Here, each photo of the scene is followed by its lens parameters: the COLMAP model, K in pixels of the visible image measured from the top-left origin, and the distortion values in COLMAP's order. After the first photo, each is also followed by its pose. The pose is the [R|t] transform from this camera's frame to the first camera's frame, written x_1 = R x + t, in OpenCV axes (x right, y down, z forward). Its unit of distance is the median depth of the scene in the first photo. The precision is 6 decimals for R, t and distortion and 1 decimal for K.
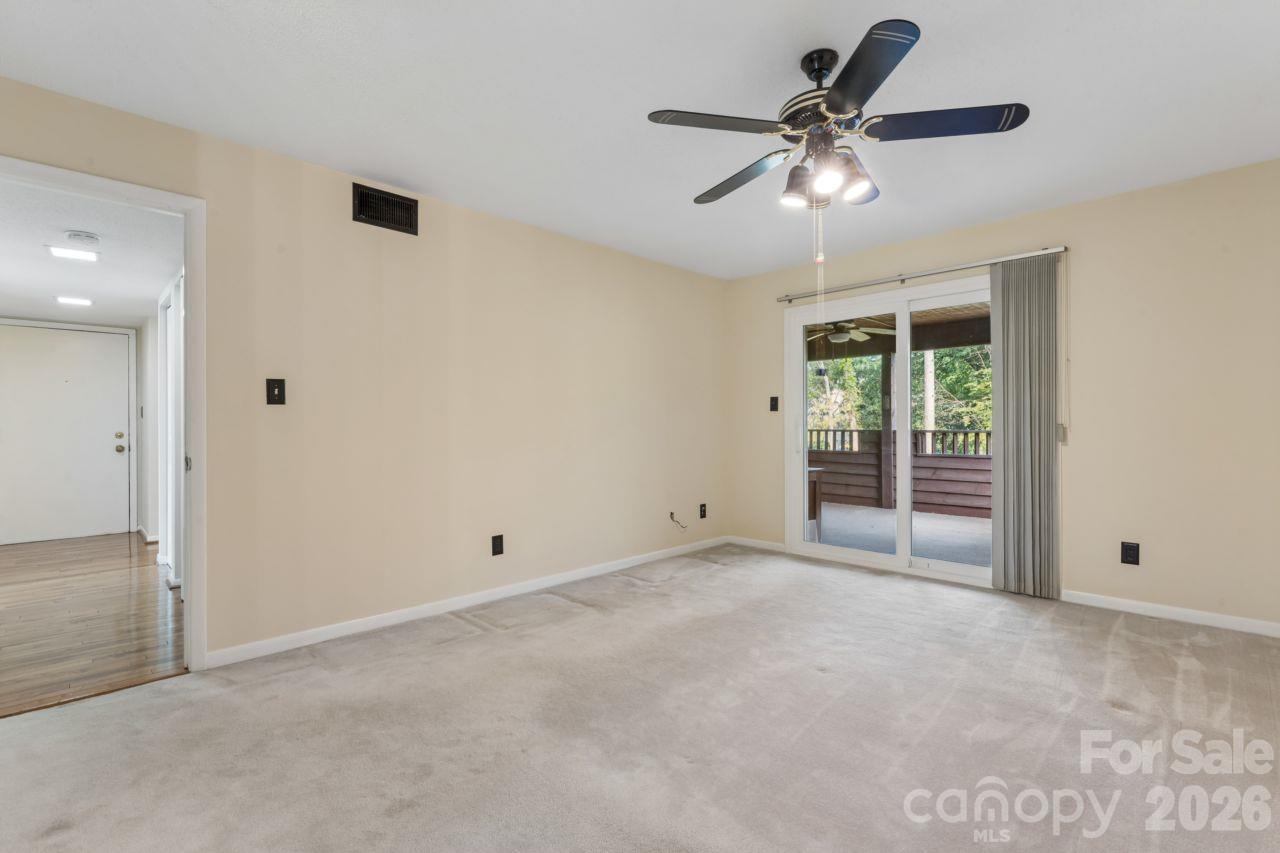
lens RADIAL K [[580.0, 0, 640.0], [0, 580.0, 426.5], [0, 0, 1]] dist [-0.003558, 0.000041]
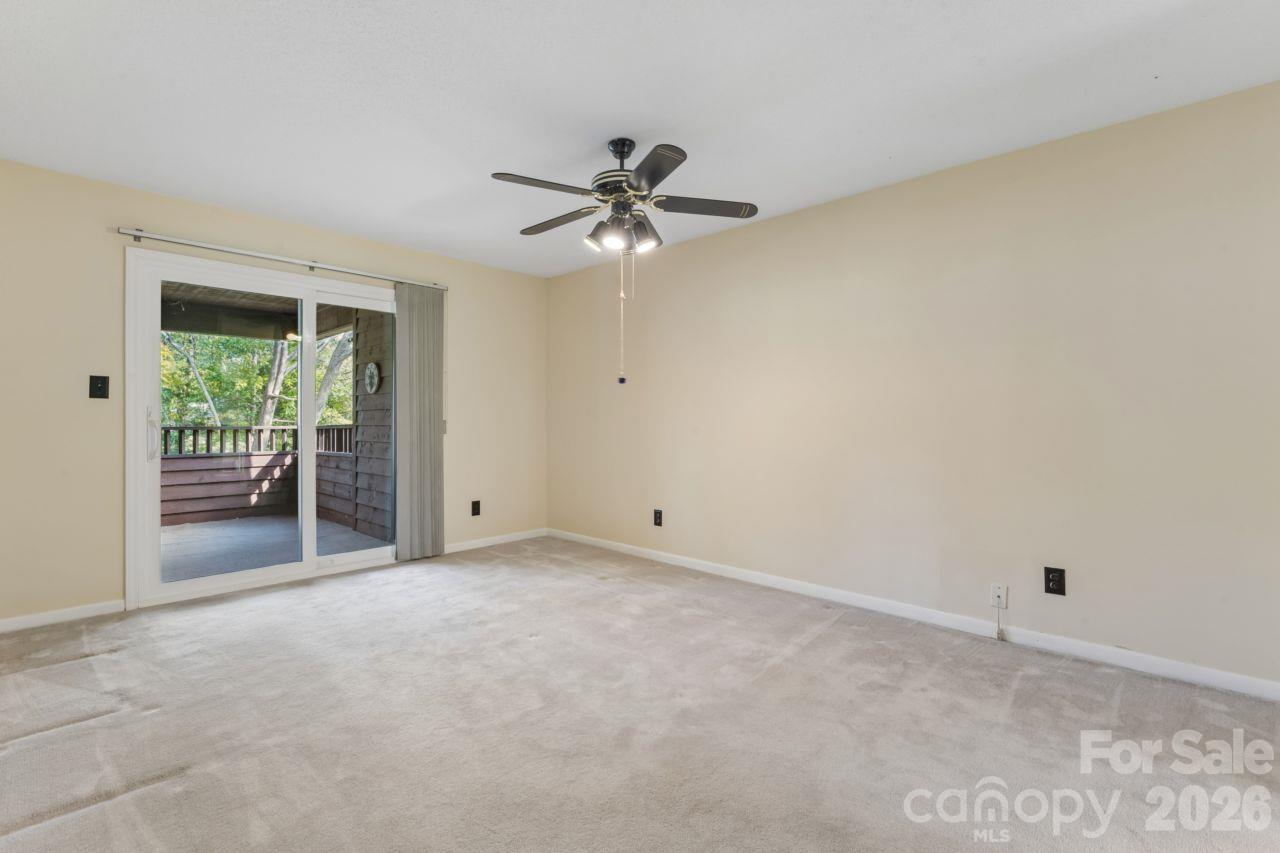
lens RADIAL K [[576.8, 0, 639.9], [0, 576.8, 413.8], [0, 0, 1]] dist [-0.003503, -0.000452]
pose [[-0.031379, 0.014375, 0.999404, -0.534935], [0.002367, 0.999895, -0.014308, 0.001354], [-0.999505, 0.001916, -0.031410, 0.531758]]
